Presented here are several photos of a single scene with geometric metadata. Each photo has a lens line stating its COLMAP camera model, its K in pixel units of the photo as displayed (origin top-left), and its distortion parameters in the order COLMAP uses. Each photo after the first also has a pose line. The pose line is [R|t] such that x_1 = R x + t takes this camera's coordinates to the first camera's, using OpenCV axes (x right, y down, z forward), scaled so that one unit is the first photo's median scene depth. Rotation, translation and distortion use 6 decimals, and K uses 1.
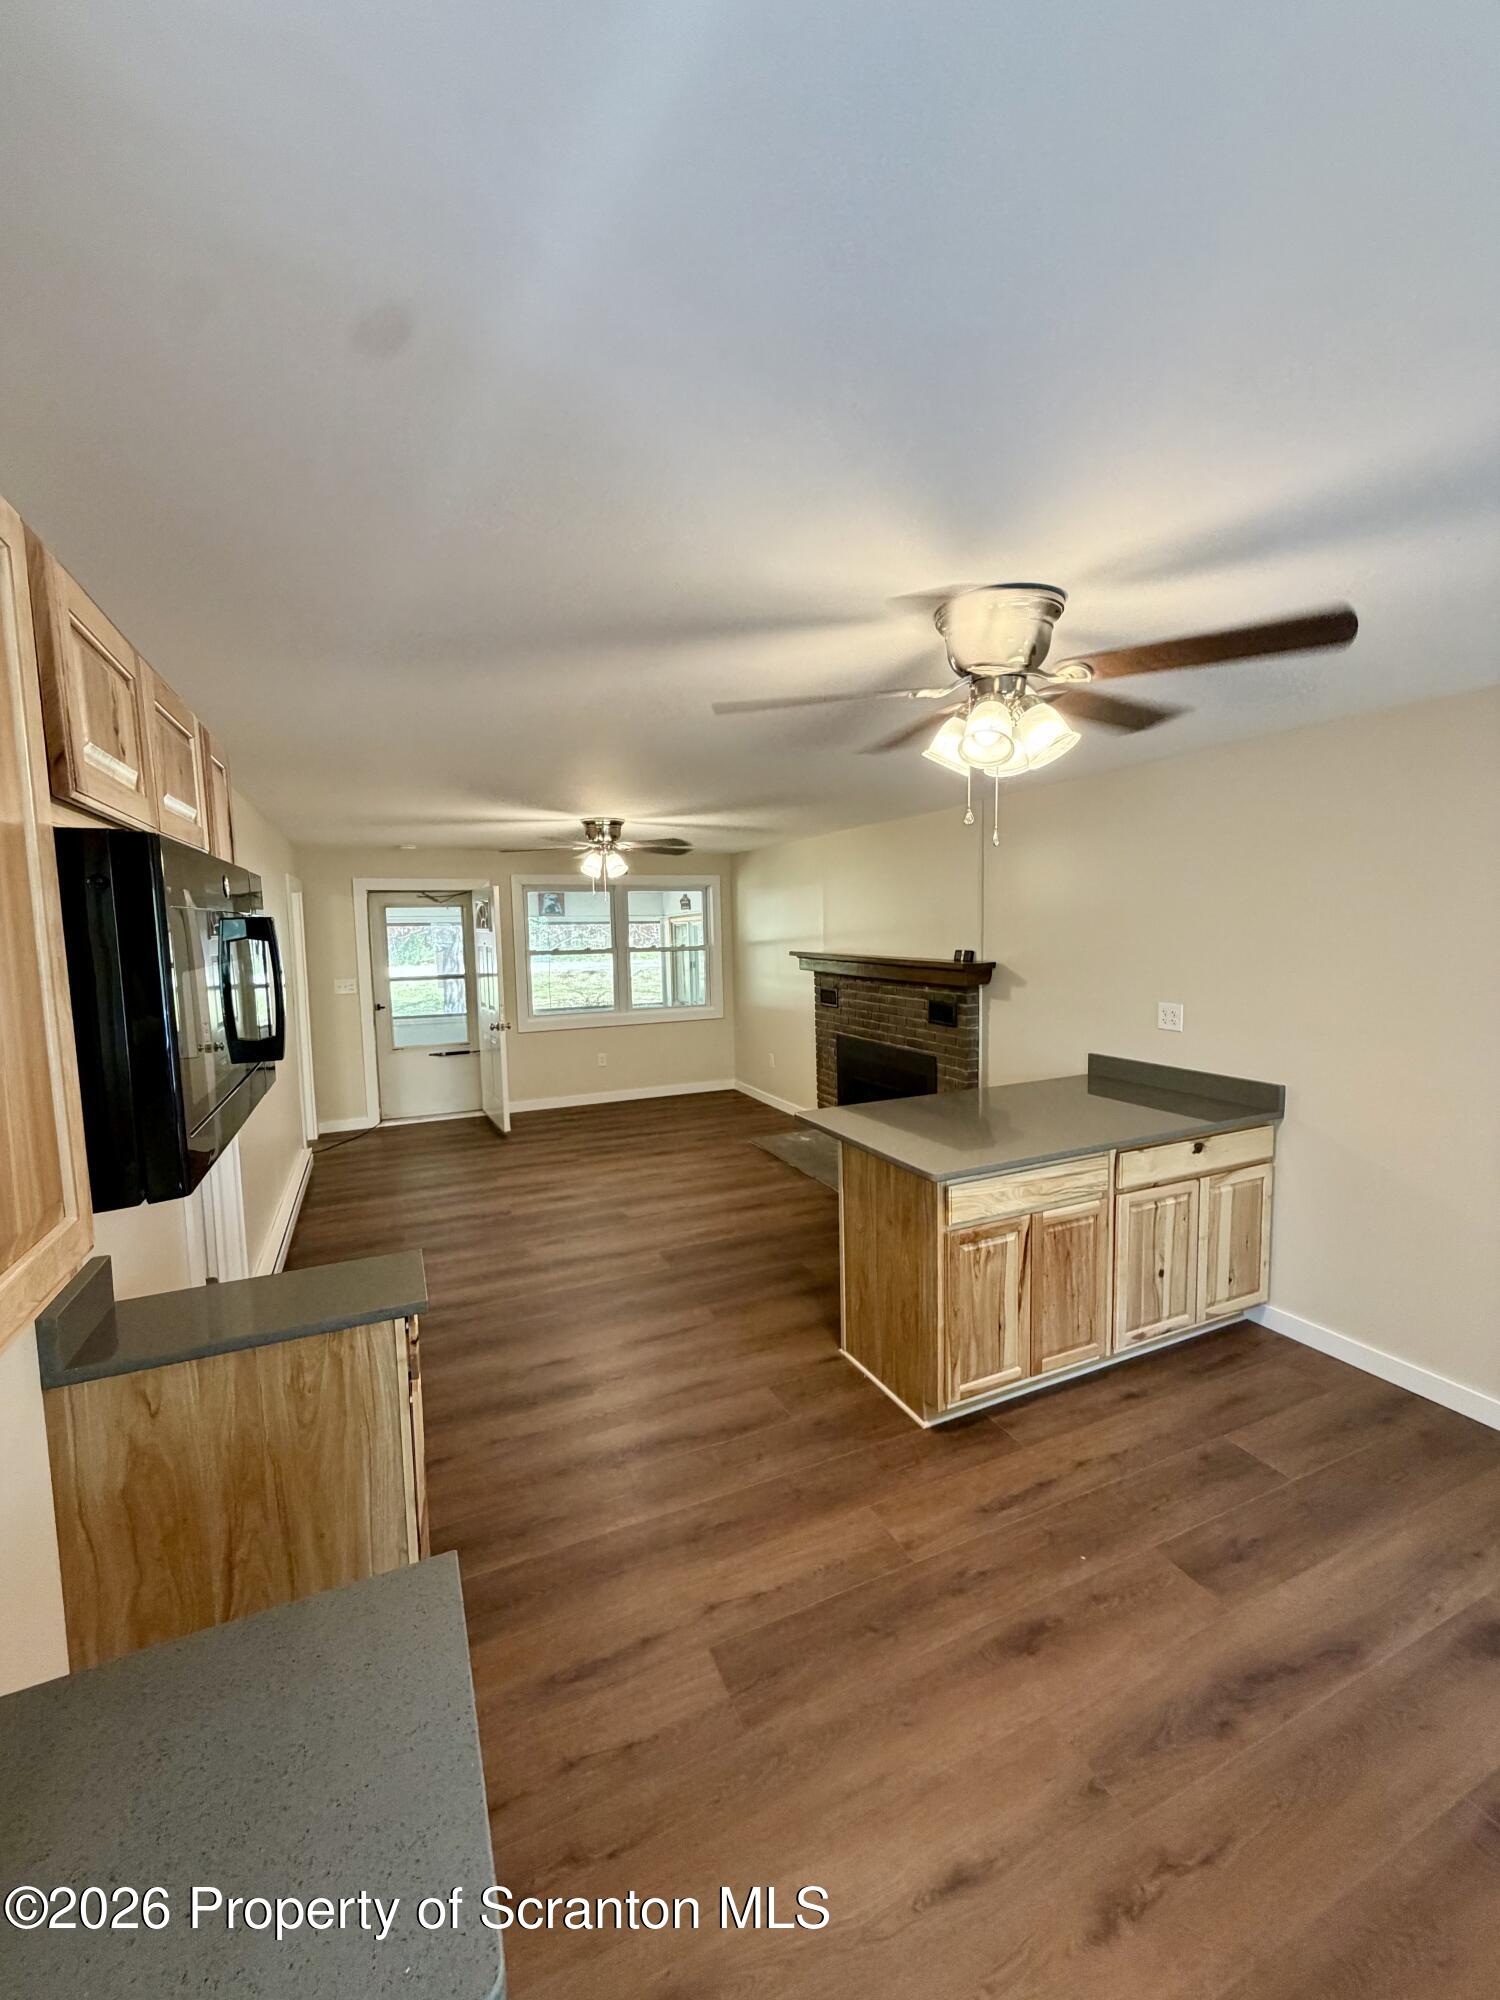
lens RADIAL K [[805.5, 0, 745.8], [0, 805.5, 999.4], [0, 0, 1]] dist [0.001227, 0.000558]
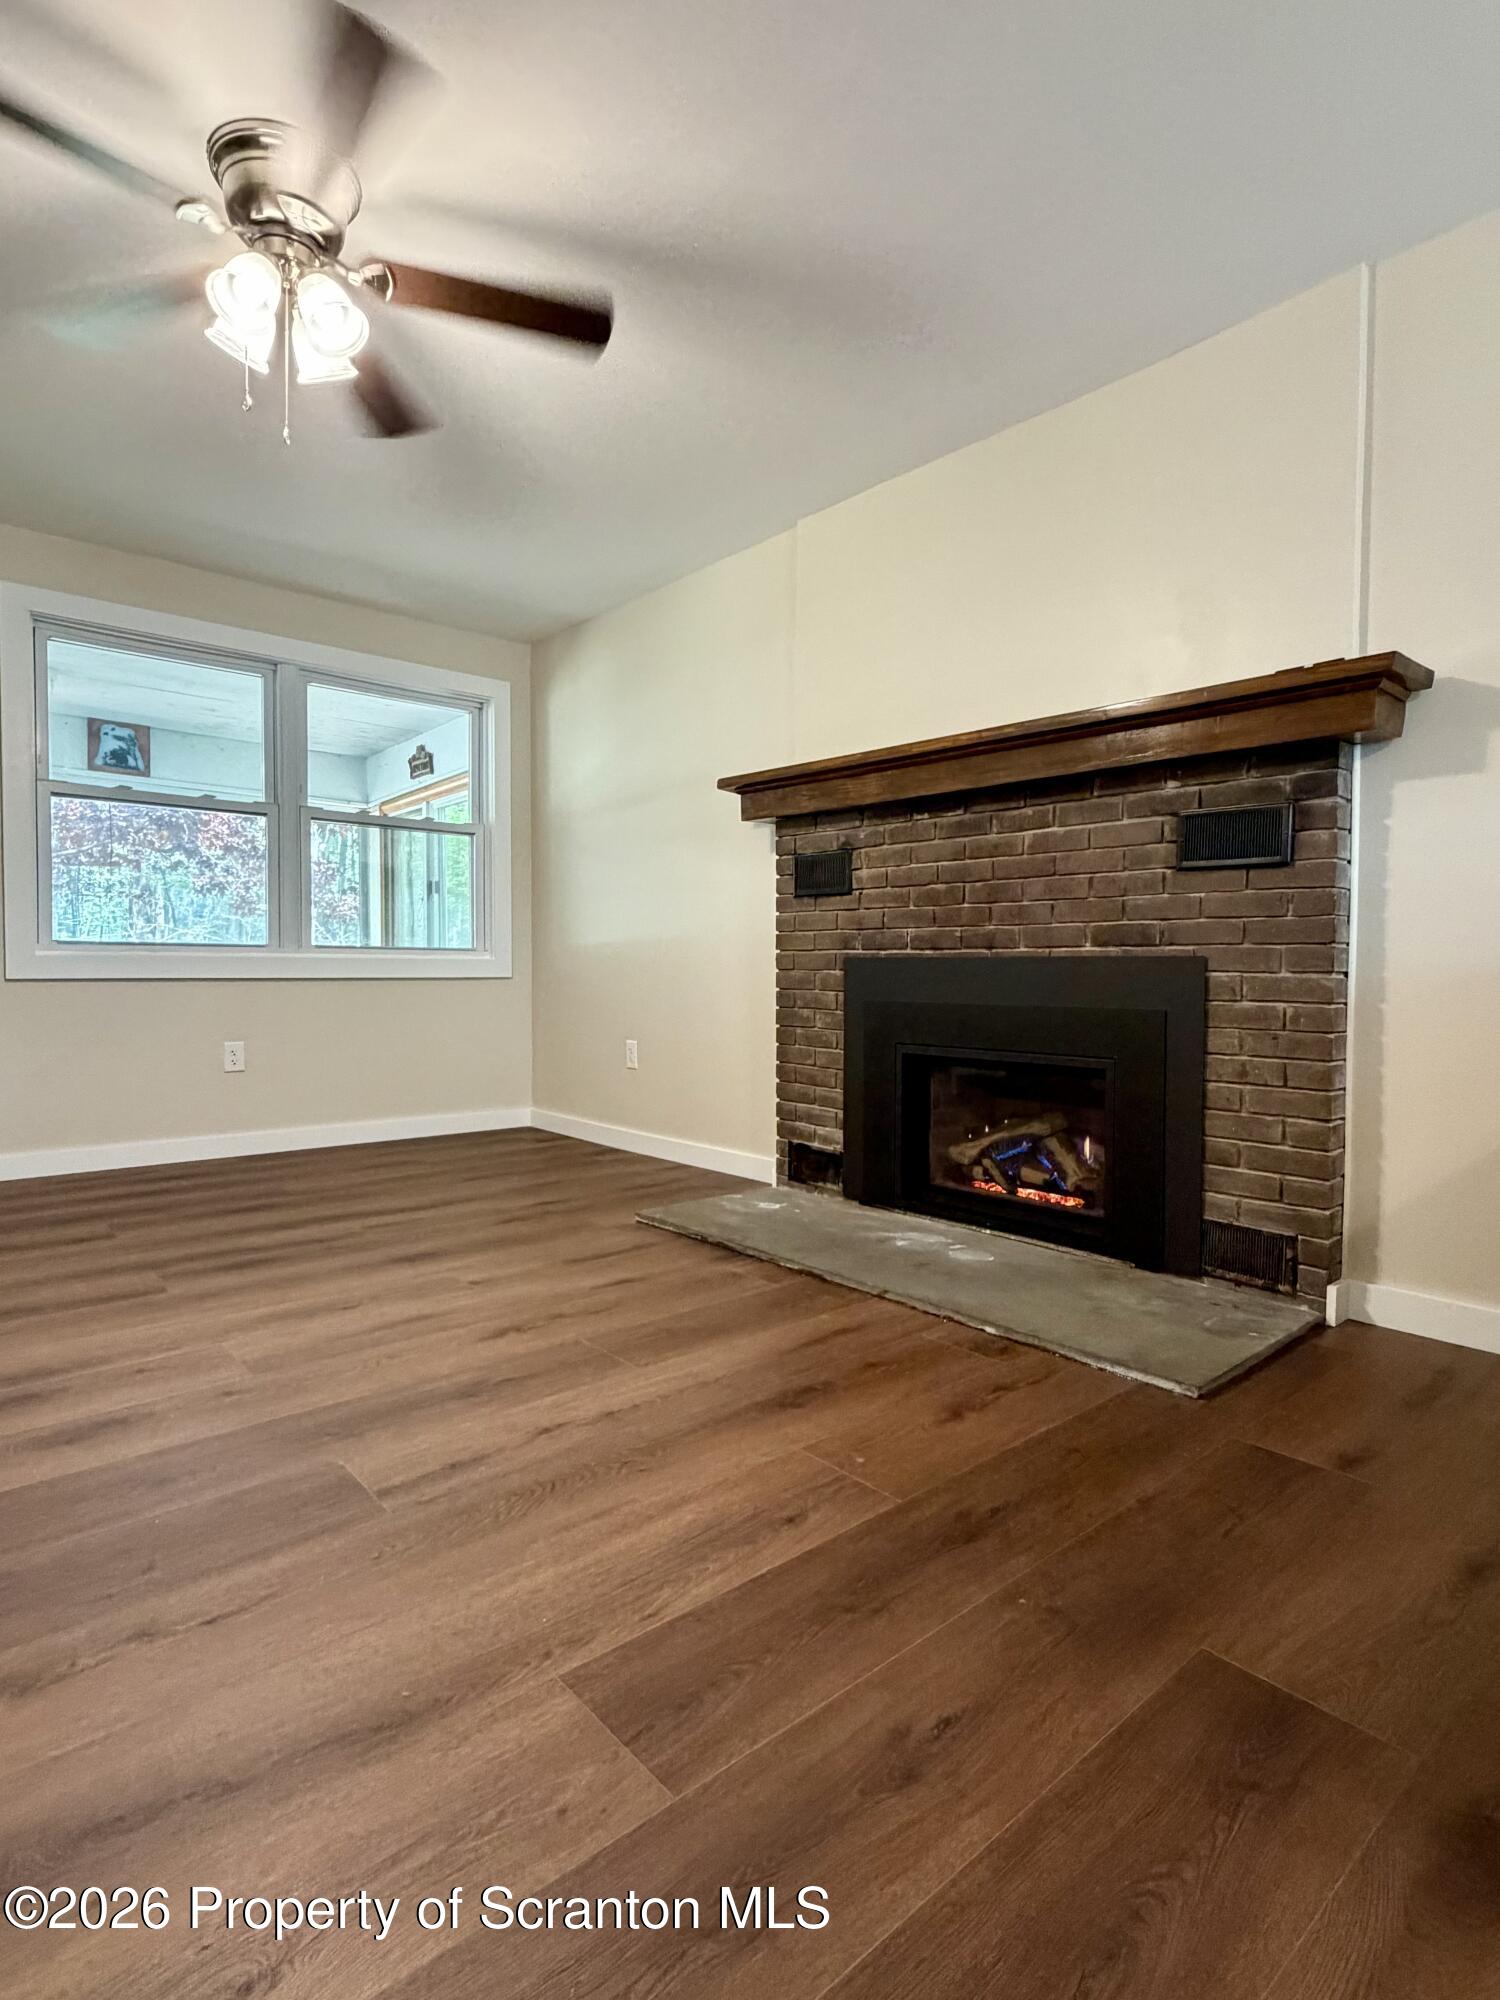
lens RADIAL K [[1040.8, 0, 758.6], [0, 1040.8, 1002.5], [0, 0, 1]] dist [-0.003870, 0.000151]
pose [[0.953626, 0.019014, 0.300393, -0.103994], [0.000075, 0.997988, -0.063408, 0.109086], [-0.300994, 0.060491, 0.951706, 0.513463]]
